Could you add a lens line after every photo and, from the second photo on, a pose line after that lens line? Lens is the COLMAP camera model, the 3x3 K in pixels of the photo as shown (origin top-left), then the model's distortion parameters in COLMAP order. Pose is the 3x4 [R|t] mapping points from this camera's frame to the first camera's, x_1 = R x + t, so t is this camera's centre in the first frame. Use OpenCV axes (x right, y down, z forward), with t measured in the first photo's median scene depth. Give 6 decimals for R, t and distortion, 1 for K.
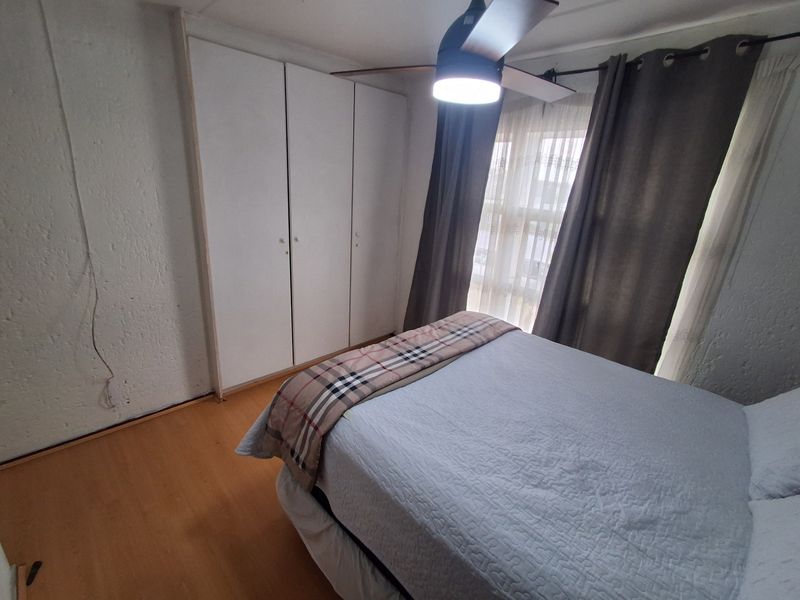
lens RADIAL K [[365.8, 0, 396.5], [0, 365.8, 297.0], [0, 0, 1]] dist [0.000443, 0.008654]
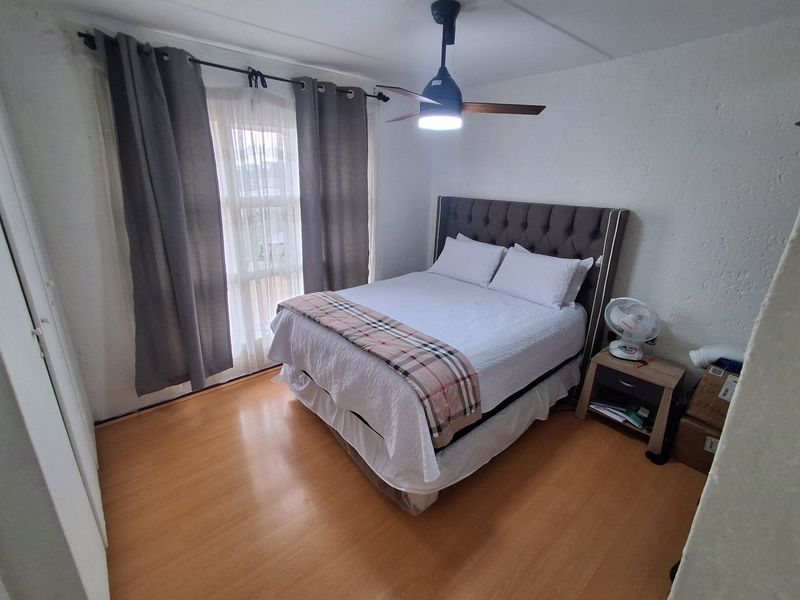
lens RADIAL K [[365.8, 0, 396.5], [0, 365.8, 297.0], [0, 0, 1]] dist [0.000443, 0.008654]
pose [[0.056763, -0.370978, 0.926905, -0.921994], [0.299748, 0.891904, 0.338613, -0.285106], [-0.952328, 0.258617, 0.161827, 0.662796]]
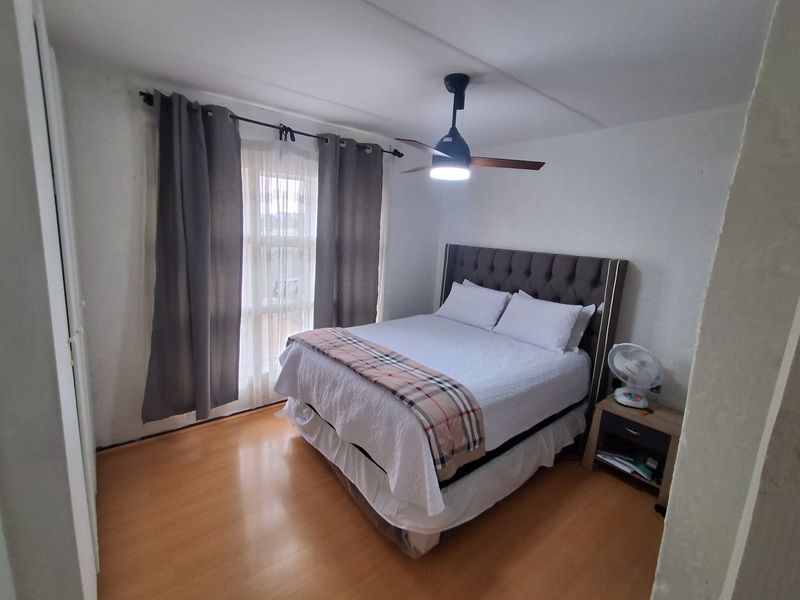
lens RADIAL K [[365.8, 0, 396.5], [0, 365.8, 297.0], [0, 0, 1]] dist [0.000443, 0.008654]
pose [[0.082376, -0.237424, 0.967907, -0.982364], [0.266678, 0.941043, 0.208138, -0.260600], [-0.960259, 0.240973, 0.140835, 0.675833]]
